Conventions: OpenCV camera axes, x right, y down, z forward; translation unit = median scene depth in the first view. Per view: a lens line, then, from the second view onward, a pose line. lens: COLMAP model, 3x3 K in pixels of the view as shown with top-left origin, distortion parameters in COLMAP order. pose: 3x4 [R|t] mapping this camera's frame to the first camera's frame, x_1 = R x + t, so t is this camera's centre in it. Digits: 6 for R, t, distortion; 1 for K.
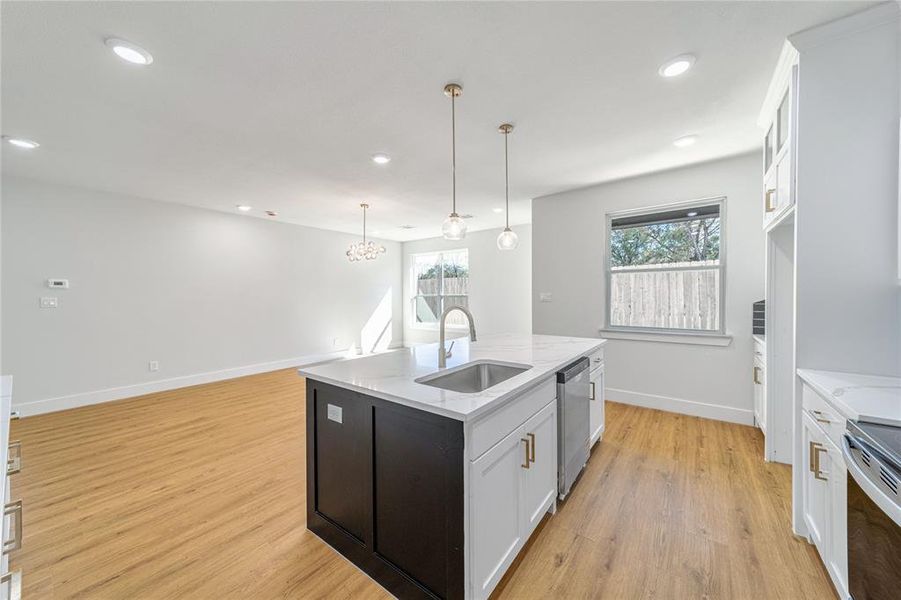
lens RADIAL K [[321.8, 0, 458.1], [0, 321.8, 297.9], [0, 0, 1]] dist [0.000344, -0.000074]
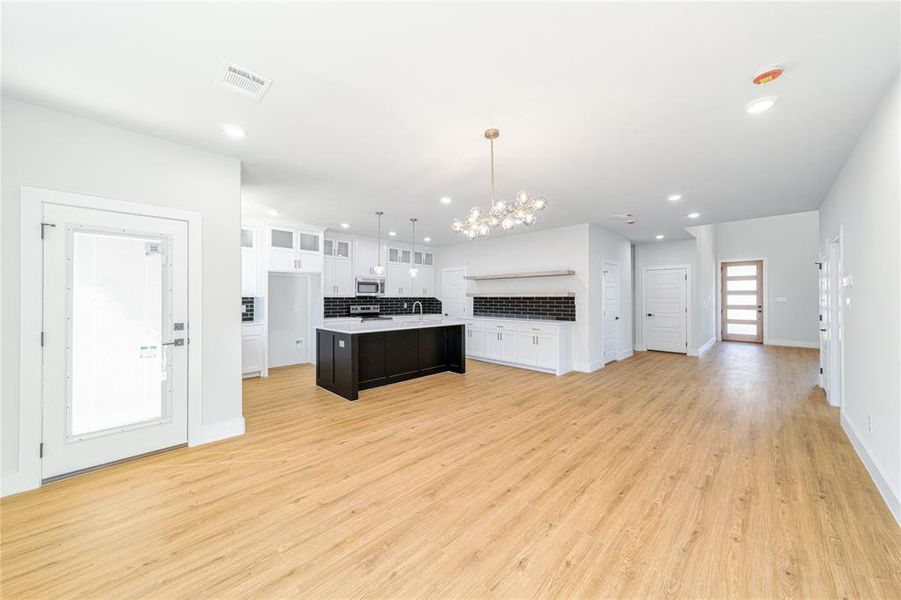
lens RADIAL K [[318.0, 0, 451.2], [0, 318.0, 296.9], [0, 0, 1]] dist [0.010449, -0.000006]
pose [[-0.990138, 0.007461, 0.139900, -0.494056], [0.008177, 0.999956, 0.004548, -0.024827], [-0.139860, 0.005647, -0.990155, 2.627912]]
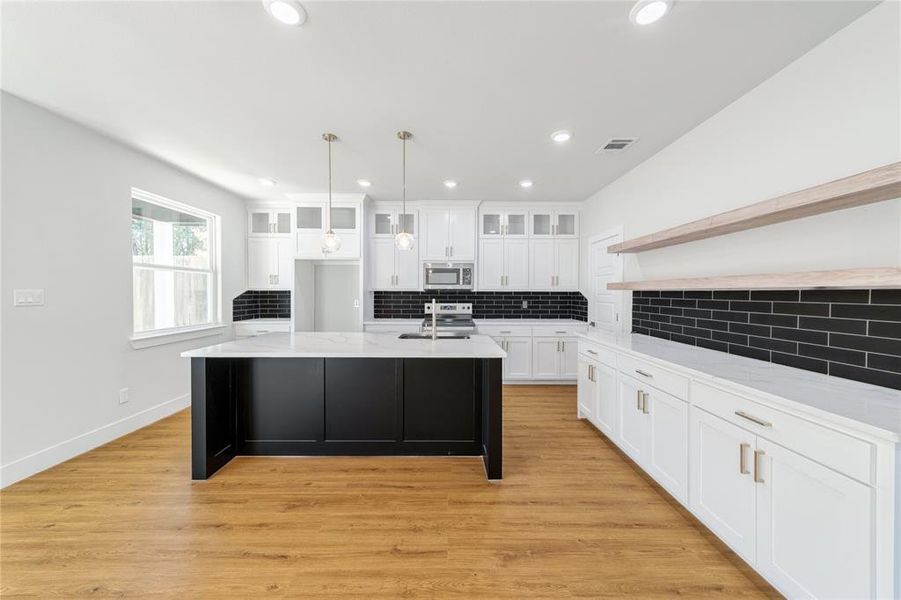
lens RADIAL K [[318.0, 0, 451.2], [0, 318.0, 296.9], [0, 0, 1]] dist [0.010449, -0.000006]
pose [[-0.601168, -0.006792, 0.799094, -0.862163], [0.007849, 0.999865, 0.014403, -0.009296], [-0.799084, 0.014931, -0.601034, 1.222645]]
